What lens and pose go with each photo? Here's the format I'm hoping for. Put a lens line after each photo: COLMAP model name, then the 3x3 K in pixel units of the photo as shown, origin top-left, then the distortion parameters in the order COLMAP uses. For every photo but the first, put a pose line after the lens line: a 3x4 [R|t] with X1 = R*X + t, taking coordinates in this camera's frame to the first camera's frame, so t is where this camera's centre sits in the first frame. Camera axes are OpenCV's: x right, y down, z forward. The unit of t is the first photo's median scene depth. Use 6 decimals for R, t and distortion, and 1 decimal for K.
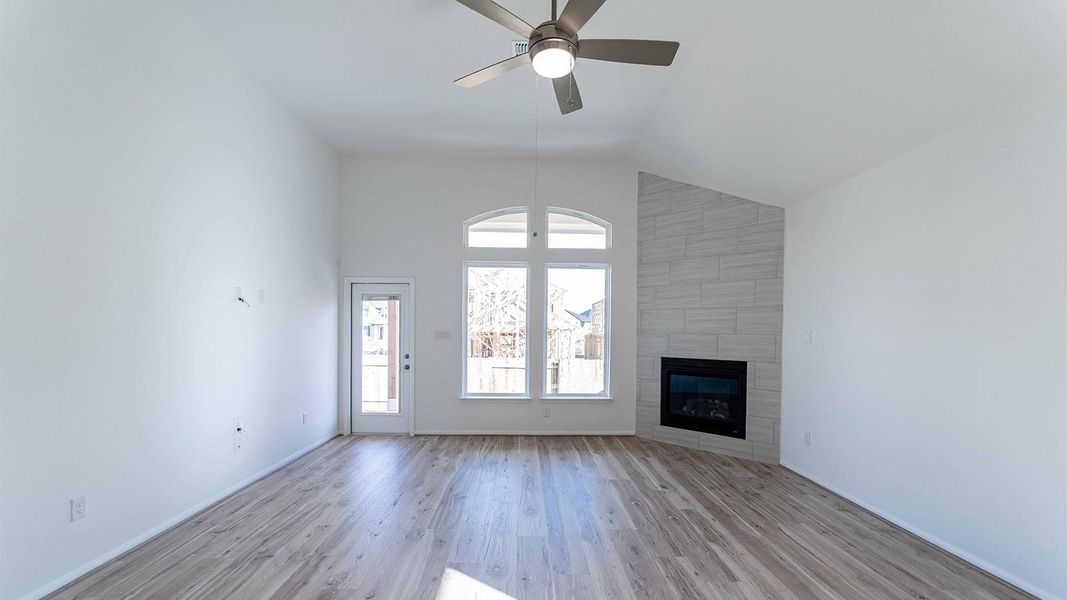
lens RADIAL K [[428.5, 0, 533.9], [0, 428.5, 338.4], [0, 0, 1]] dist [-0.000848, -0.000033]
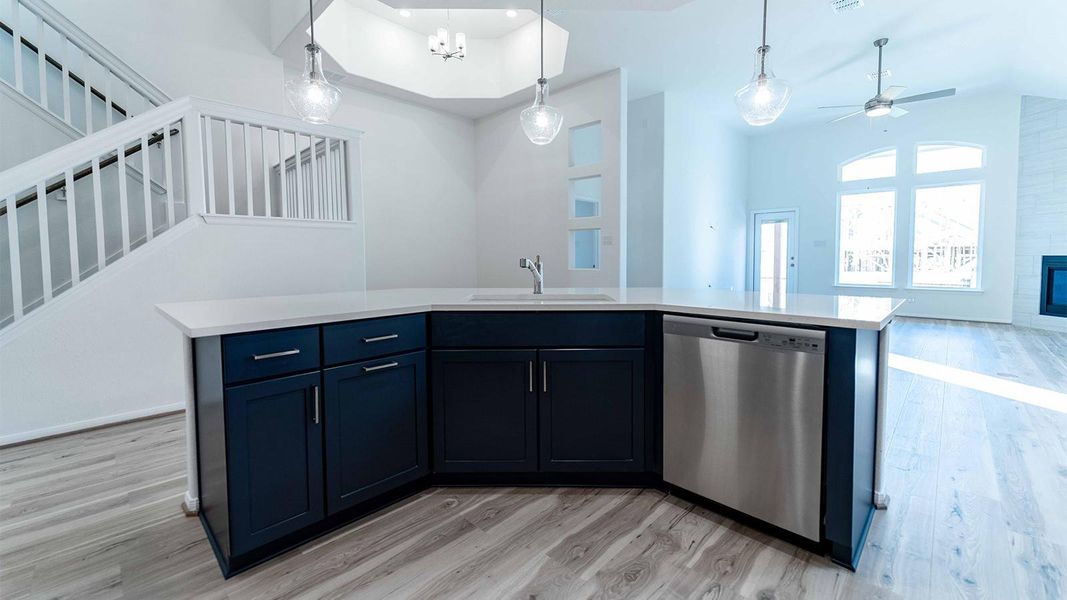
lens RADIAL K [[426.7, 0, 533.5], [0, 426.7, 277.3], [0, 0, 1]] dist [-0.000267, -0.000342]
pose [[0.694569, 0.020553, -0.719133, 0.168496], [0.003190, 0.999494, 0.031647, 0.059985], [0.719419, -0.024275, 0.694152, -0.763186]]
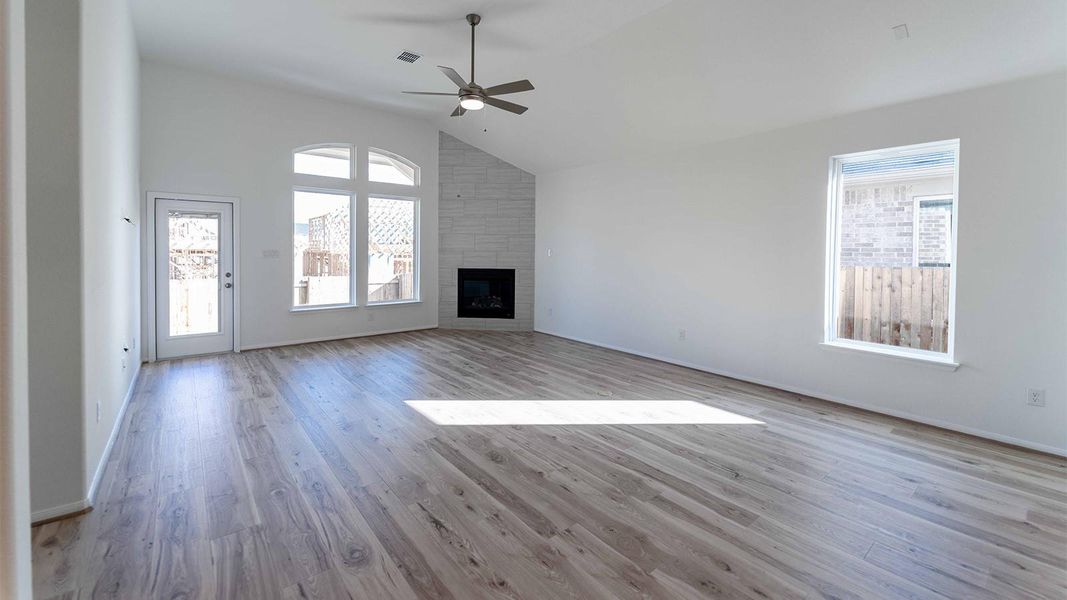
lens RADIAL K [[428.2, 0, 533.4], [0, 428.2, 256.5], [0, 0, 1]] dist [-0.000493, -0.000116]
pose [[0.791177, -0.011722, 0.611475, -0.349588], [0.008965, 0.999931, 0.007568, -0.003057], [-0.611521, -0.000506, 0.791228, -0.243782]]
